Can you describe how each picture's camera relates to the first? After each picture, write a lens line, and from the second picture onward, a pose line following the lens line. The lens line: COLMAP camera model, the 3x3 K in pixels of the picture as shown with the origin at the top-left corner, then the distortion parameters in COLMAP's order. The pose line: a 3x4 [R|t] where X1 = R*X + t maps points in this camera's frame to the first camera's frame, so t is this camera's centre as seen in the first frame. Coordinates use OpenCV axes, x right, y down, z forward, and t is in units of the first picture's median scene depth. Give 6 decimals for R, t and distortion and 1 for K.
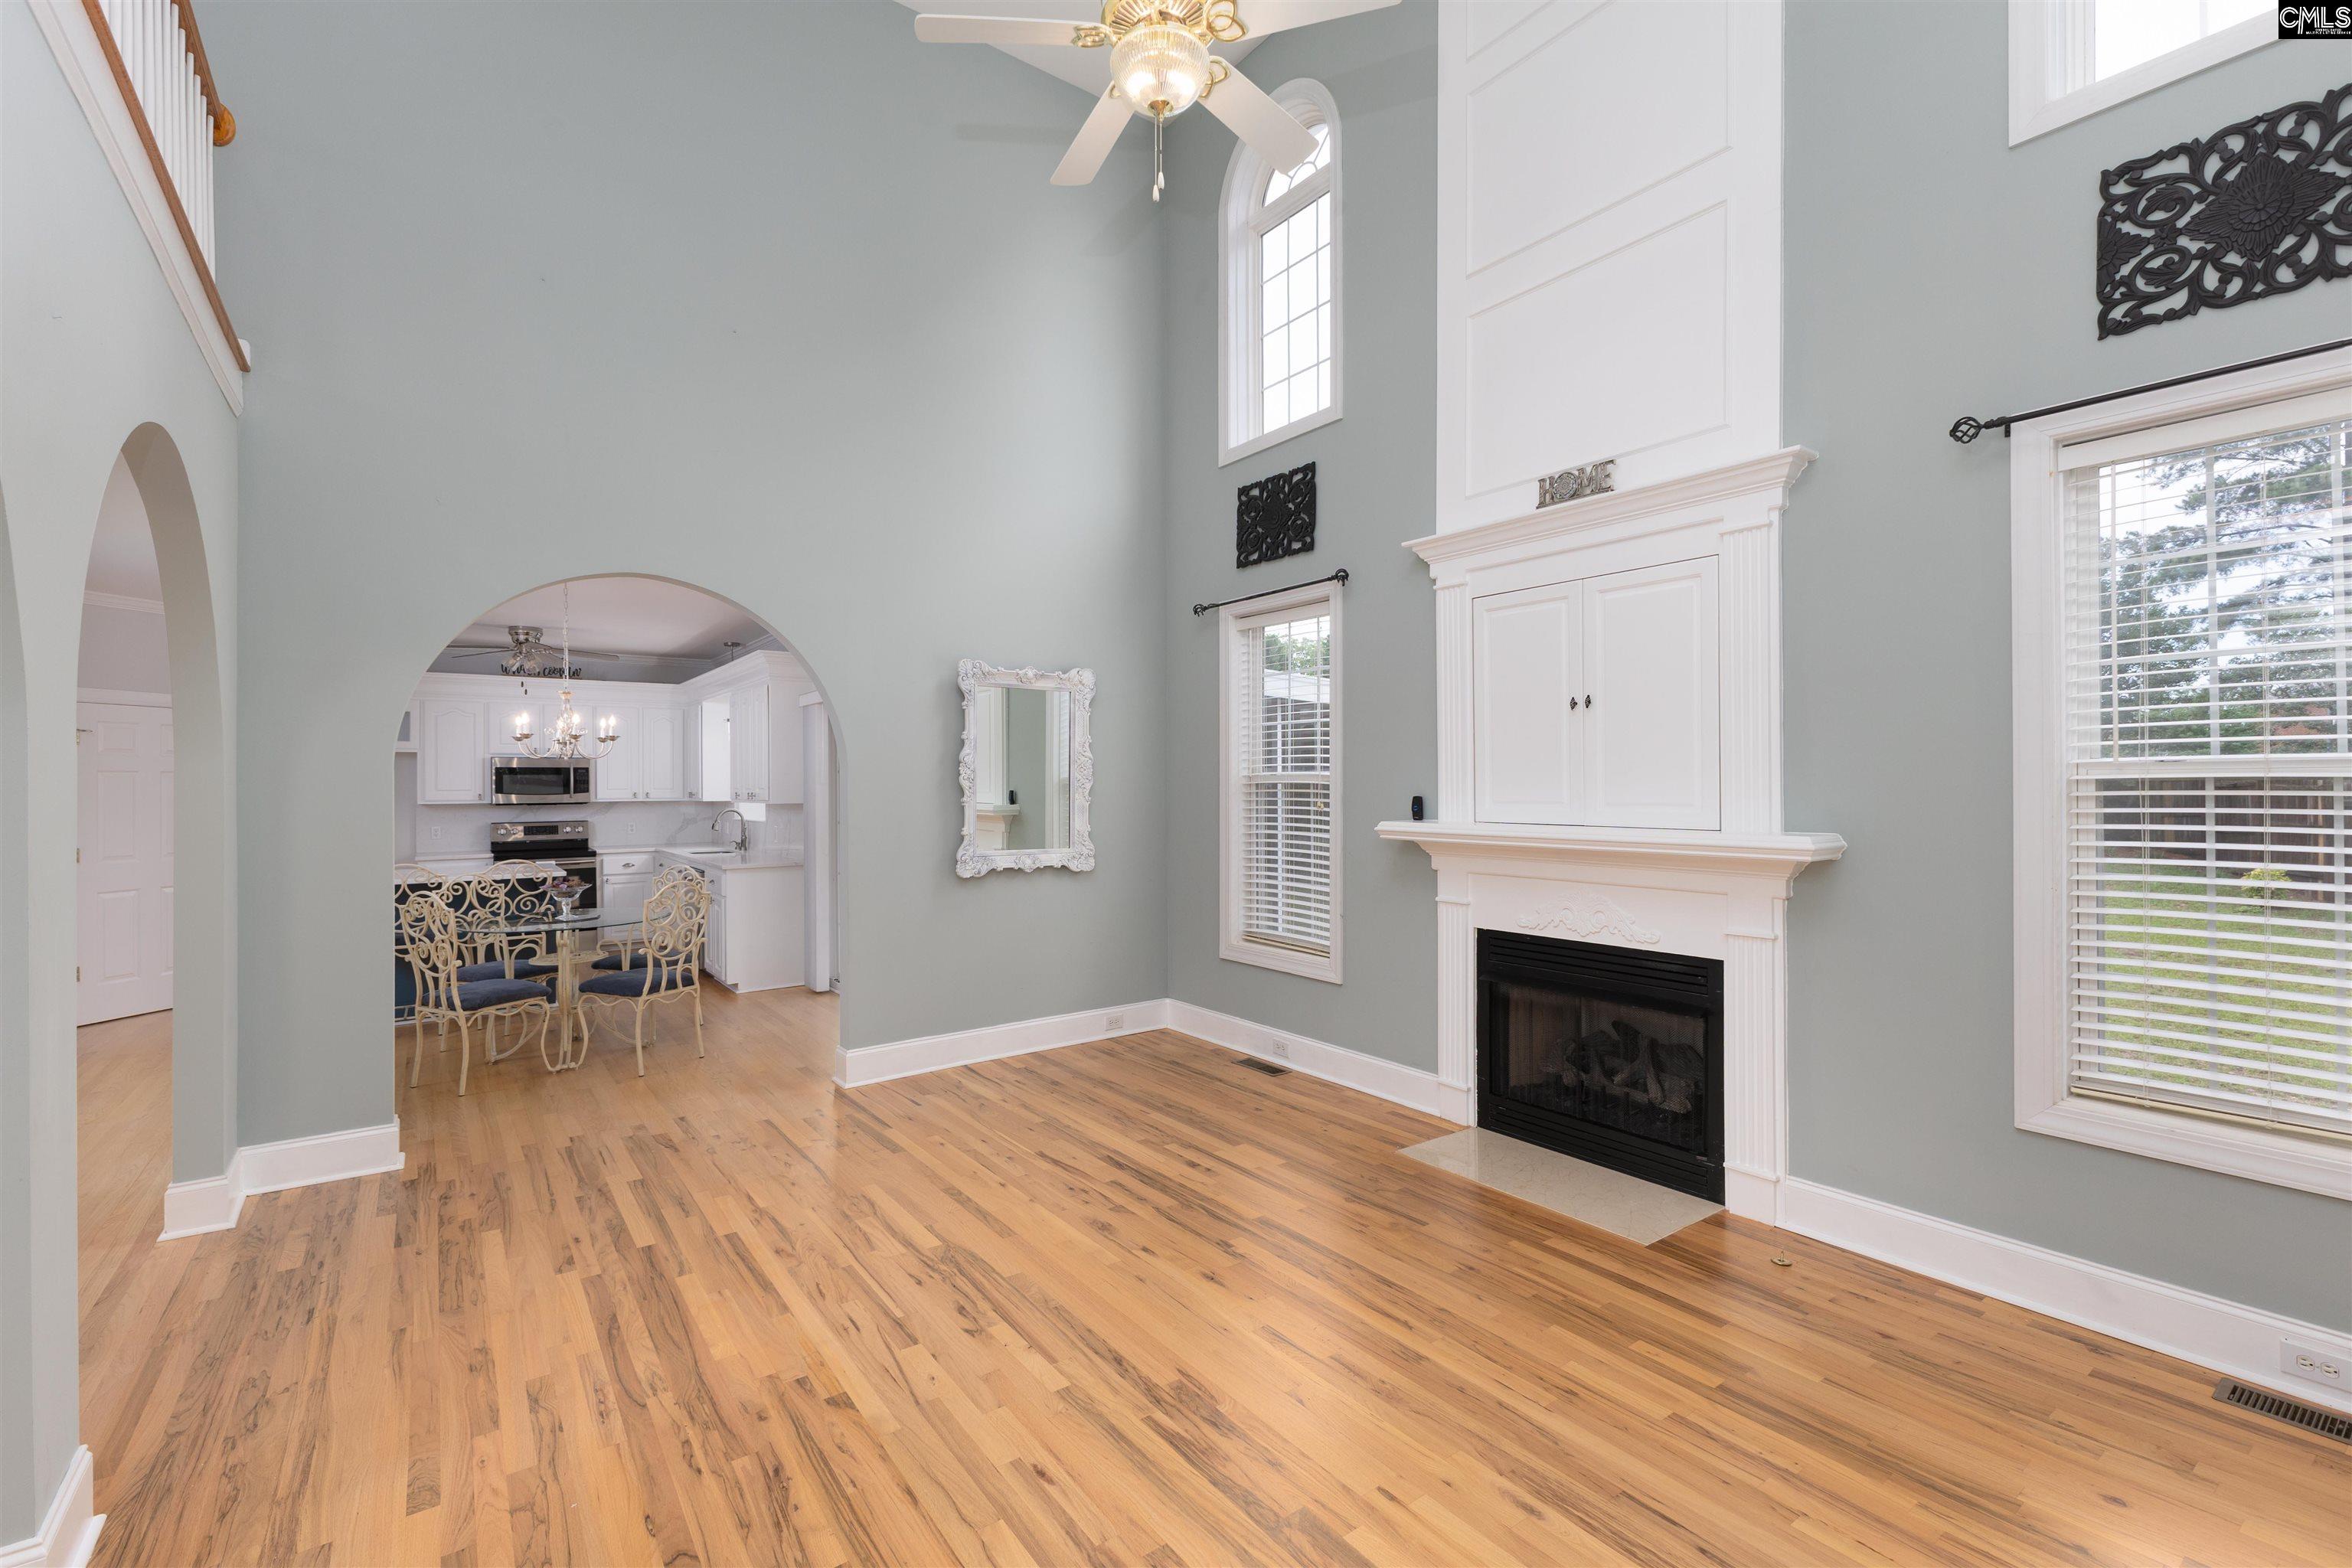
lens RADIAL K [[1013.6, 0, 1142.0], [0, 1013.6, 785.6], [0, 0, 1]] dist [0.015063, 0.000143]
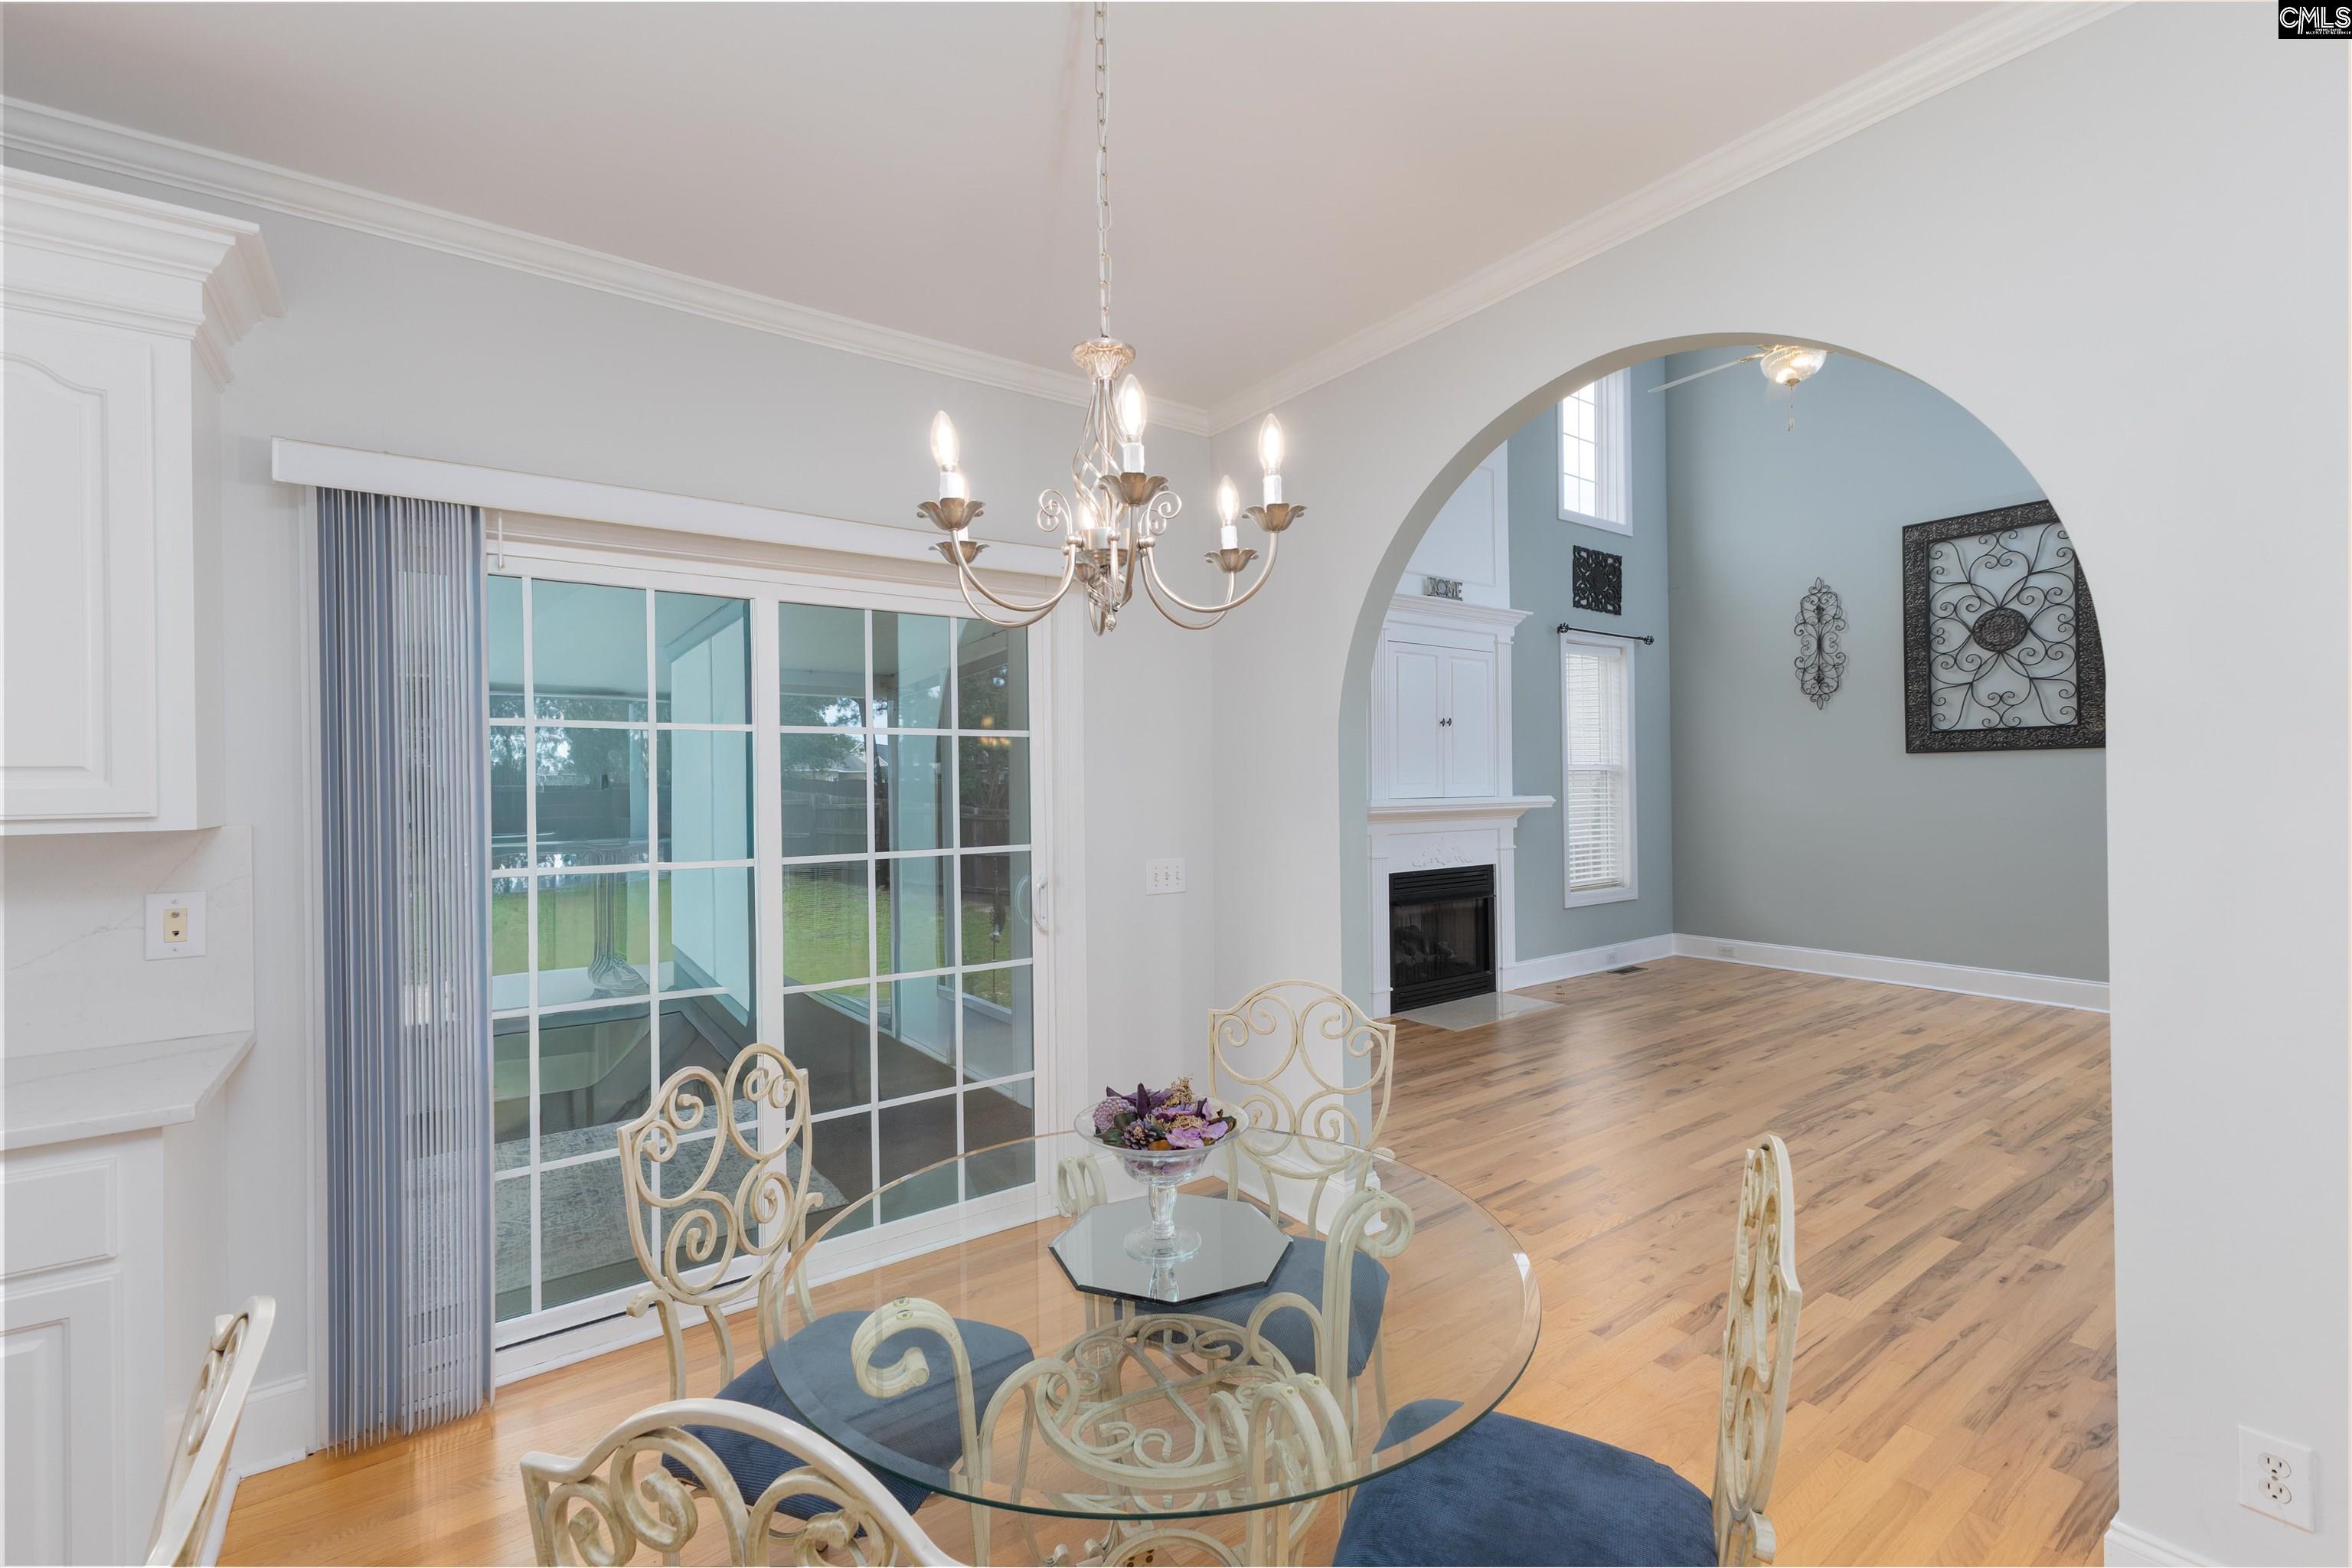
lens RADIAL K [[1010.7, 0, 1193.9], [0, 1010.7, 786.4], [0, 0, 1]] dist [0.005219, -0.000296]
pose [[-0.020906, 0.008976, 0.999741, -1.190204], [0.013835, 0.999867, -0.008688, 0.031388], [-0.999686, 0.013650, -0.021028, 1.449862]]
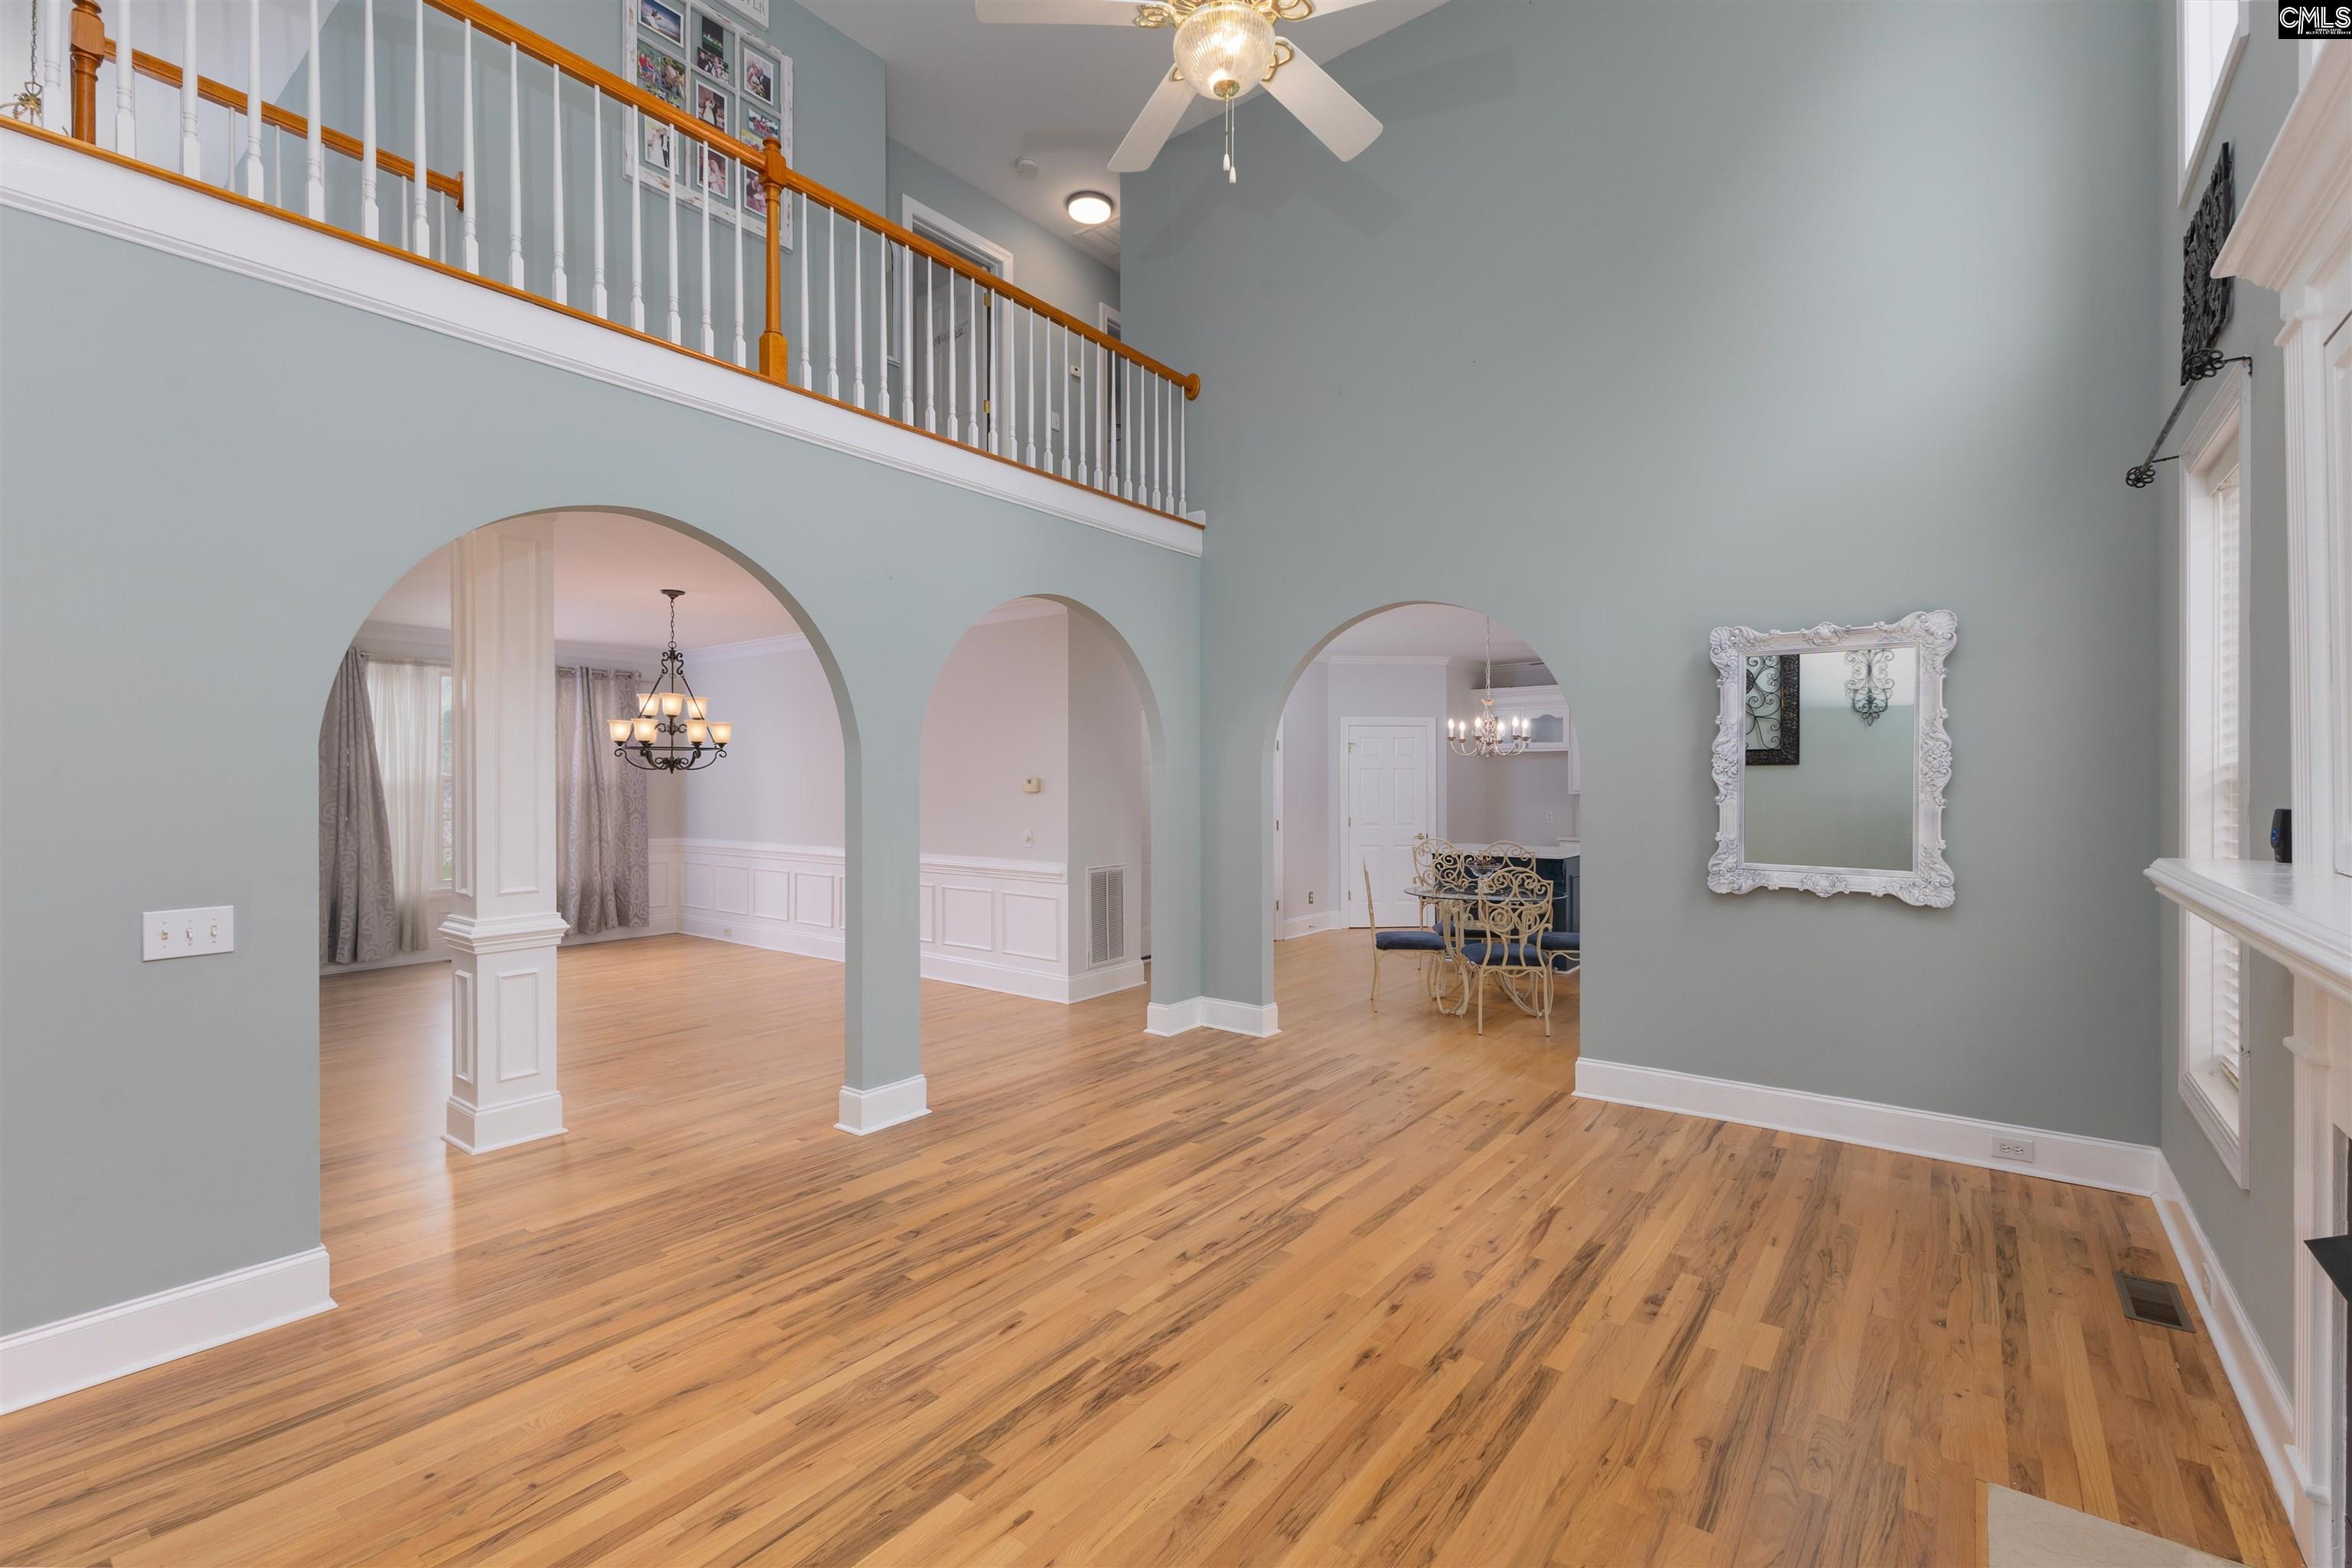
lens RADIAL K [[1010.7, 0, 1193.9], [0, 1010.7, 786.4], [0, 0, 1]] dist [0.005219, -0.000296]
pose [[0.306990, 0.010499, -0.951655, 0.650020], [-0.003366, 0.999945, 0.009945, -0.002947], [0.951707, 0.000151, 0.307009, 0.469610]]
